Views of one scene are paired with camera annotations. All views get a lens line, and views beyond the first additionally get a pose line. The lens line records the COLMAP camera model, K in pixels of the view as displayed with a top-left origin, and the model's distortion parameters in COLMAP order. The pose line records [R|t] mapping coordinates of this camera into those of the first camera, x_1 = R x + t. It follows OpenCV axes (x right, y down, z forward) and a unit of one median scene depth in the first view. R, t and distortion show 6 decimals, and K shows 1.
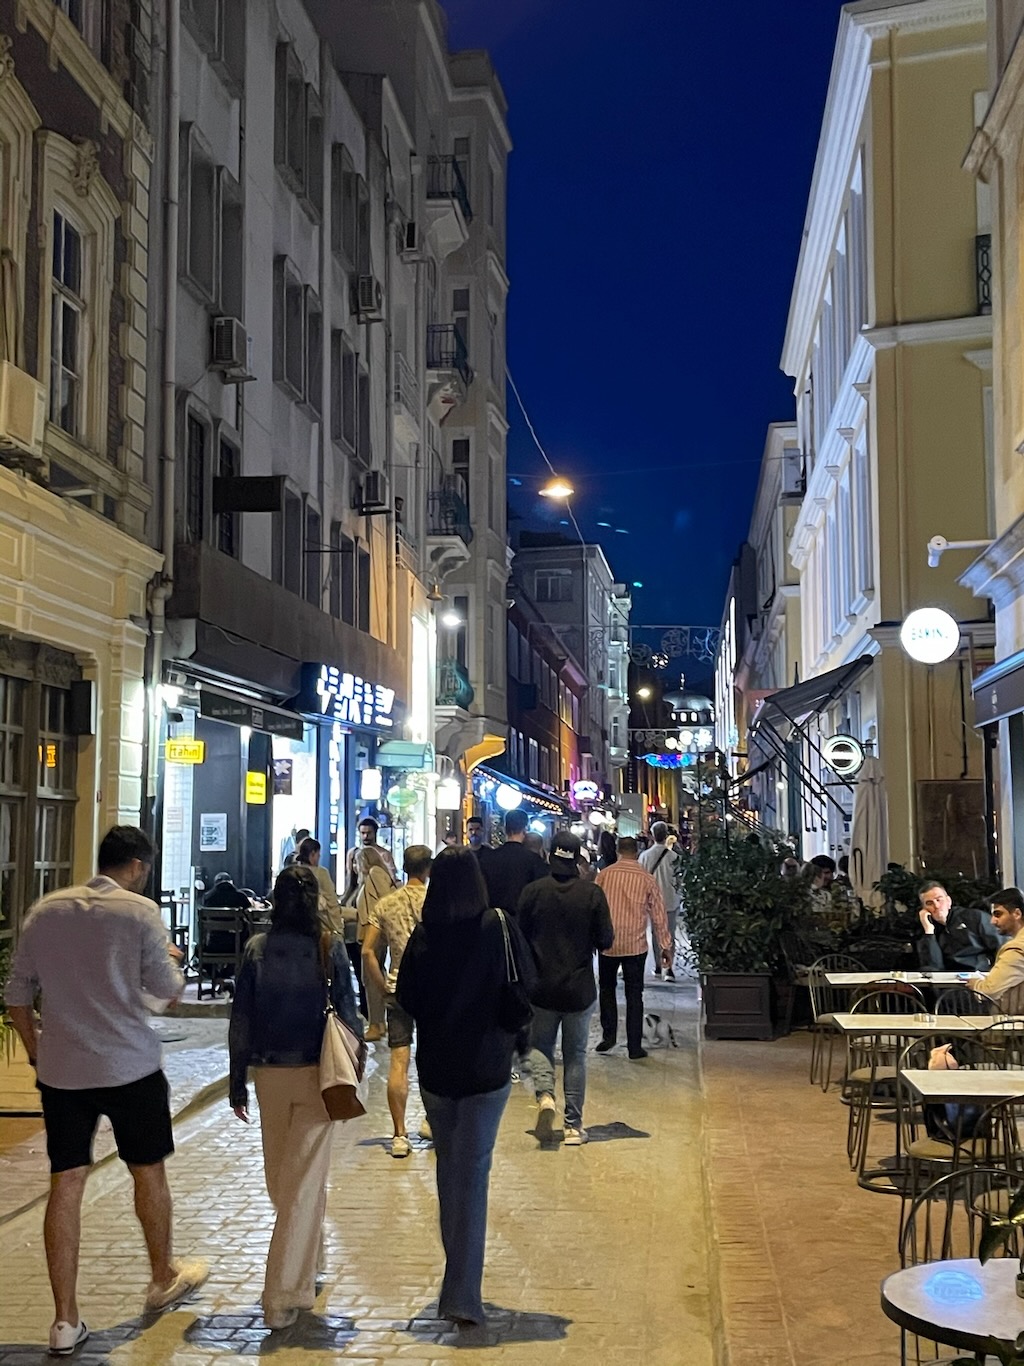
lens RADIAL K [[1669.4, 0, 511.9], [0, 1669.4, 679.8], [0, 0, 1]] dist [0.041780, 0.000000]
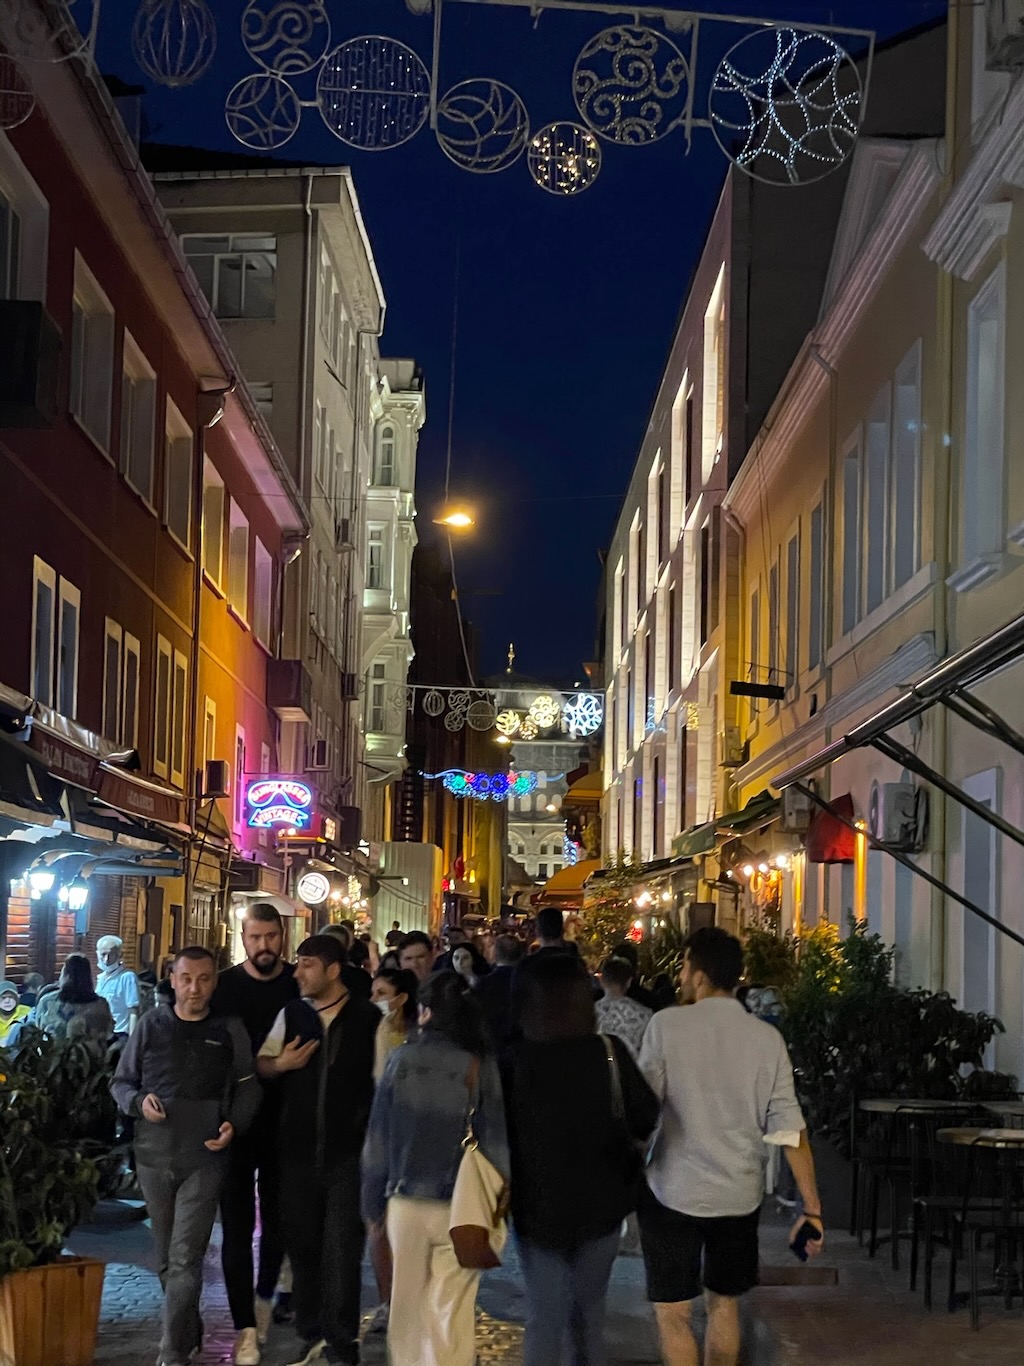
lens RADIAL K [[2798.3, 0, 513.2], [0, 2798.3, 684.4], [0, 0, 1]] dist [0.019808, 0.000000]
pose [[0.993595, 0.038309, 0.106310, 0.023794], [-0.038596, 0.999255, 0.000642, 0.031480], [-0.106206, -0.004741, 0.994333, 0.333592]]
